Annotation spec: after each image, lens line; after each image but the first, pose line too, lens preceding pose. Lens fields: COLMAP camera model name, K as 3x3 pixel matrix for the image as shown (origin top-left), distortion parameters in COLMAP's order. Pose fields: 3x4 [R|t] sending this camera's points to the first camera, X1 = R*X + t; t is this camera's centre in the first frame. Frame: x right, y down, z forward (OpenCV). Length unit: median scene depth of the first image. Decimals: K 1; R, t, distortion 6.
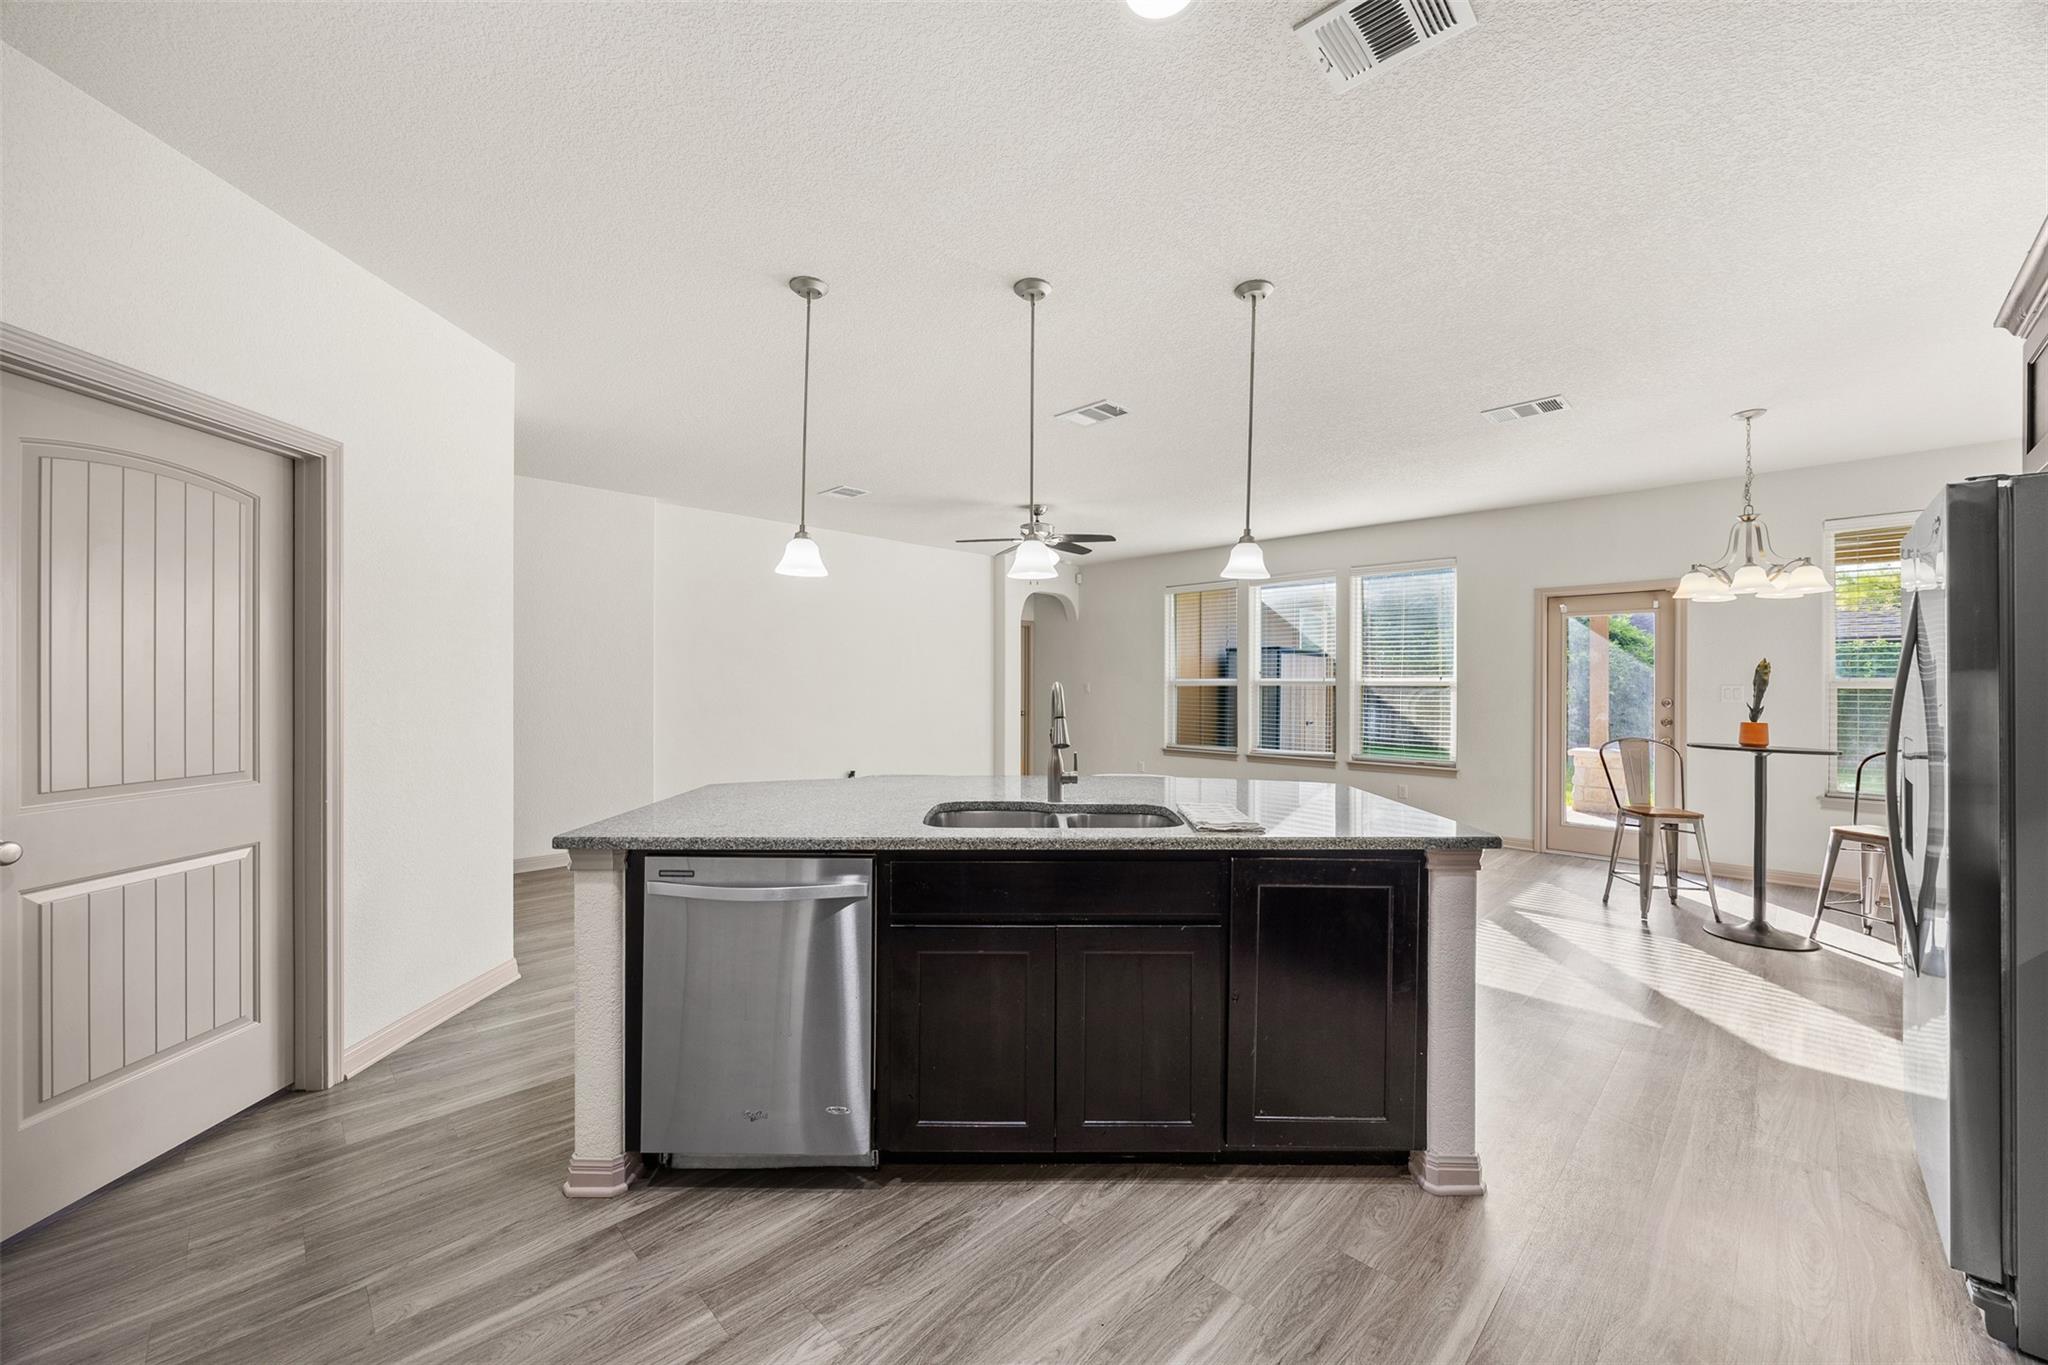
lens RADIAL K [[780.3, 0, 1033.1], [0, 780.3, 680.2], [0, 0, 1]] dist [-0.000708, -0.000688]
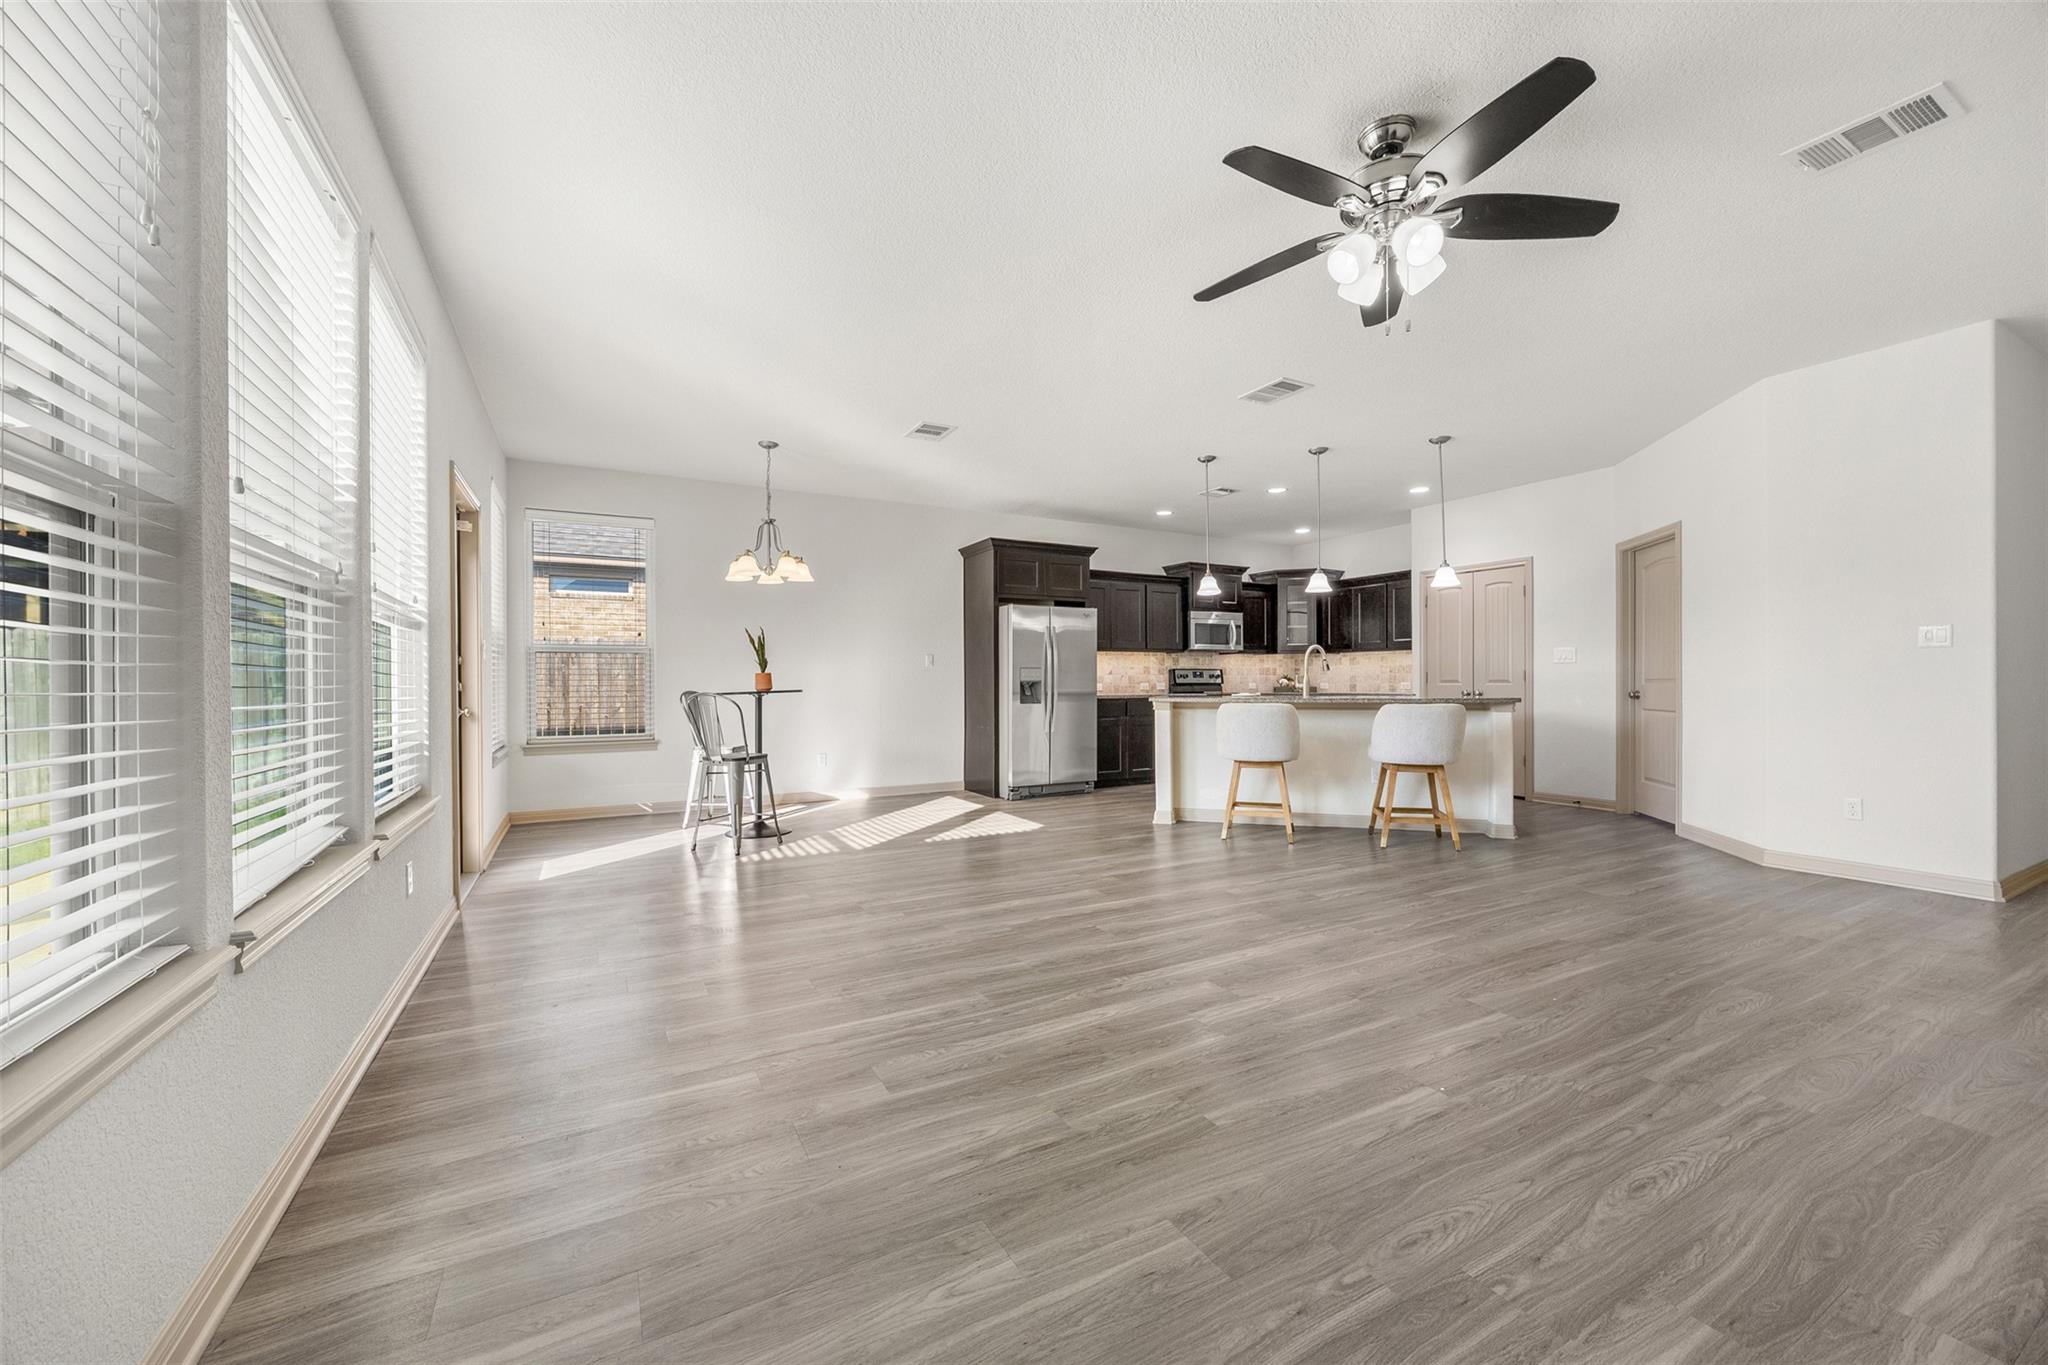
lens RADIAL K [[780.3, 0, 1031.7], [0, 780.3, 685.1], [0, 0, 1]] dist [-0.000708, -0.000688]
pose [[-0.956845, 0.002513, 0.290586, 0.059451], [0.003003, 0.999995, 0.001240, 0.052377], [-0.290582, 0.002059, -0.956848, 1.500781]]
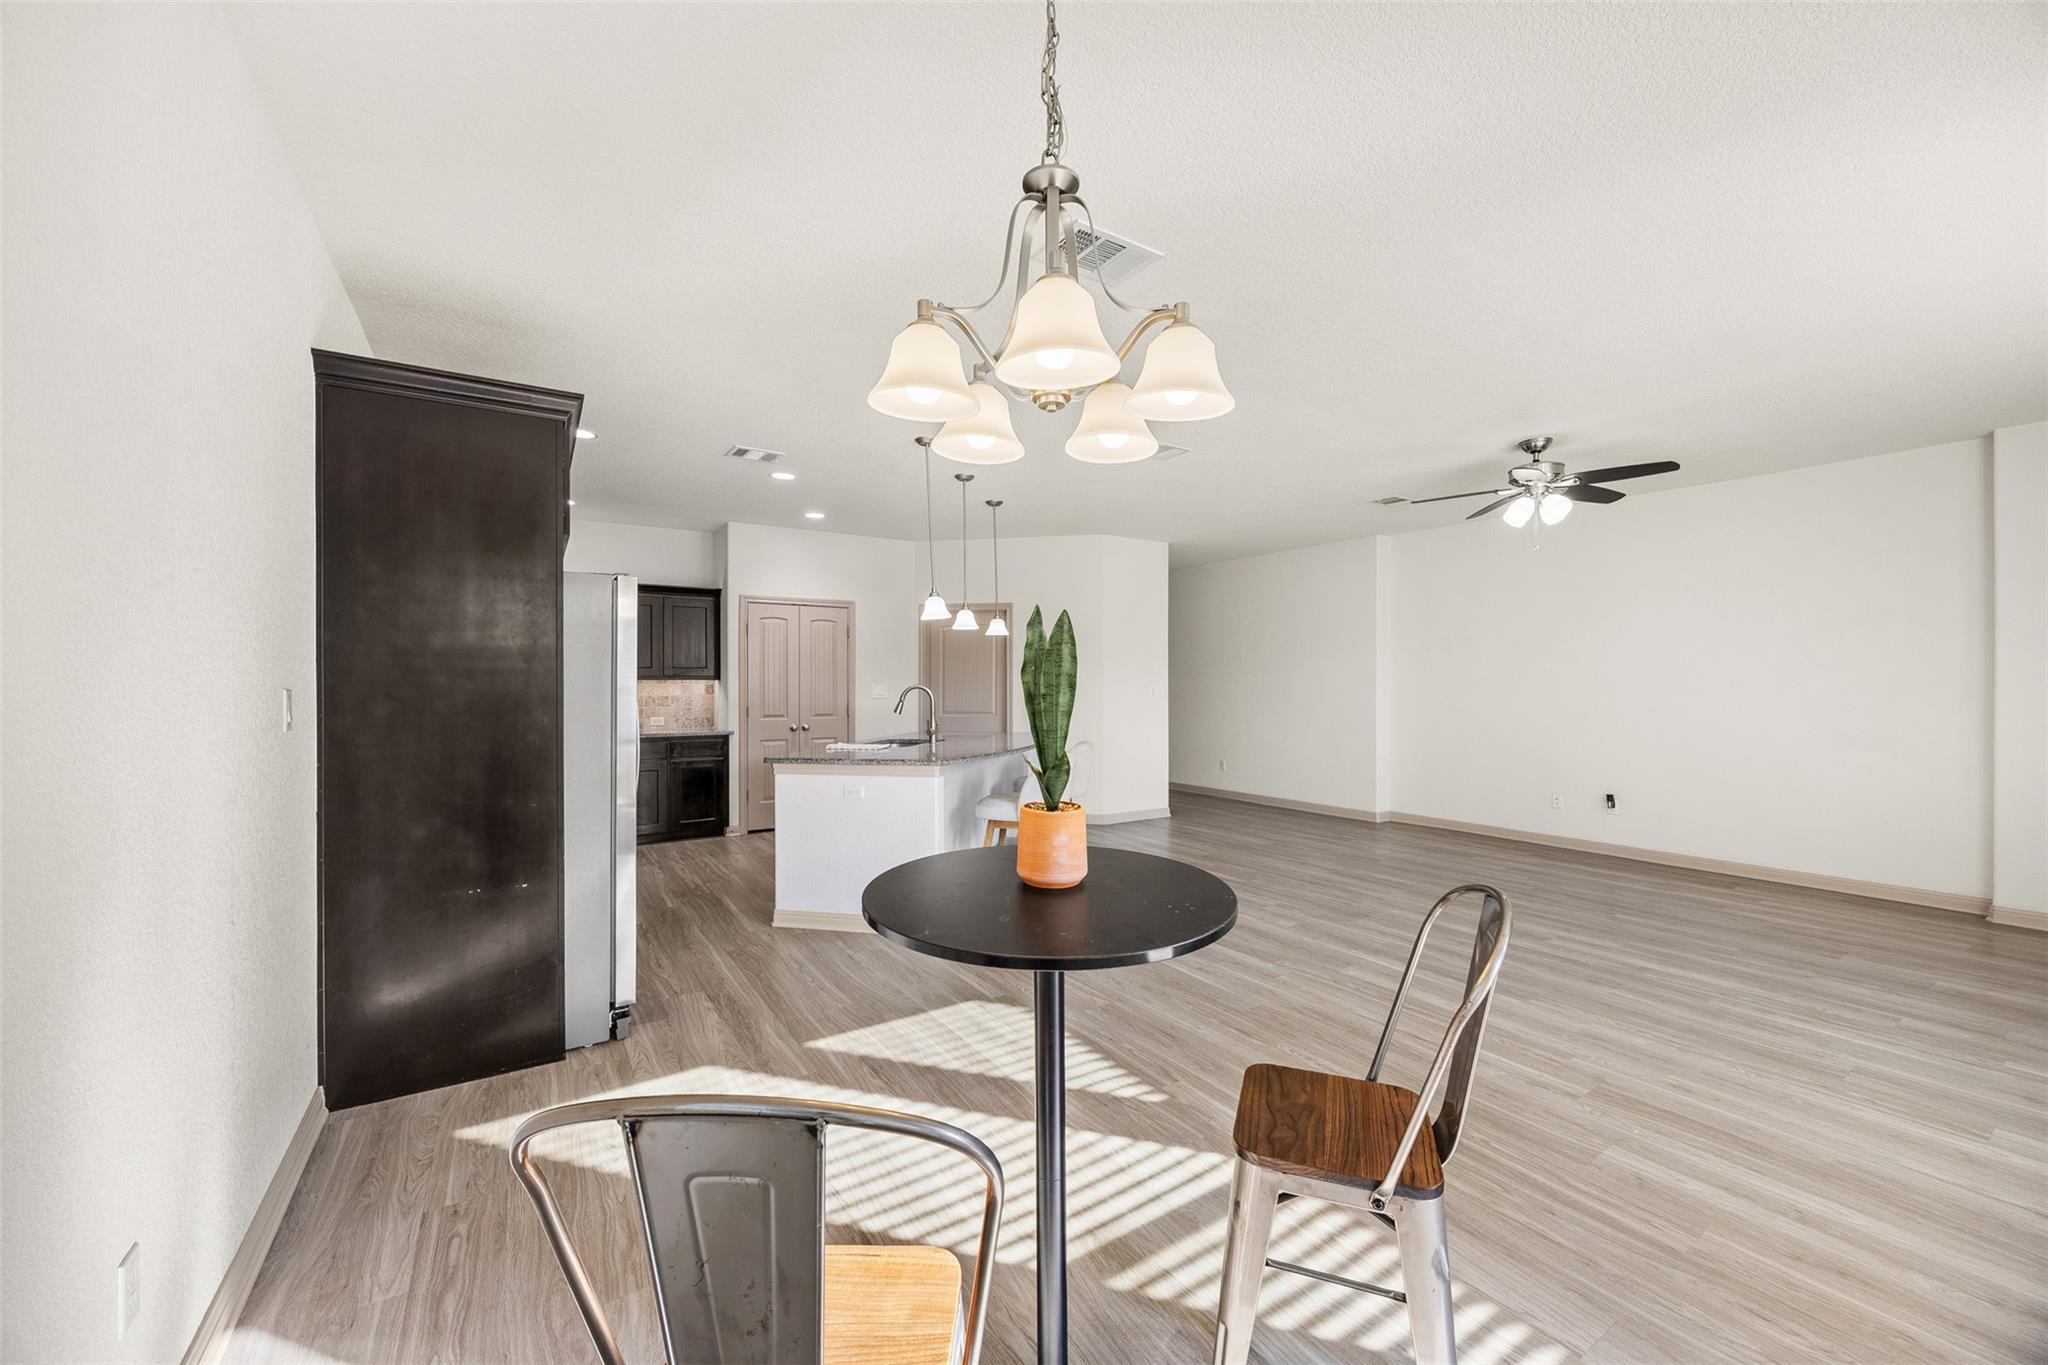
lens RADIAL K [[780.3, 0, 1022.3], [0, 780.3, 686.9], [0, 0, 1]] dist [-0.000708, -0.000688]
pose [[-0.229300, 0.004677, -0.973344, 0.859445], [0.003942, 0.999985, 0.003876, 0.001922], [0.973348, -0.002948, -0.229315, 0.742358]]
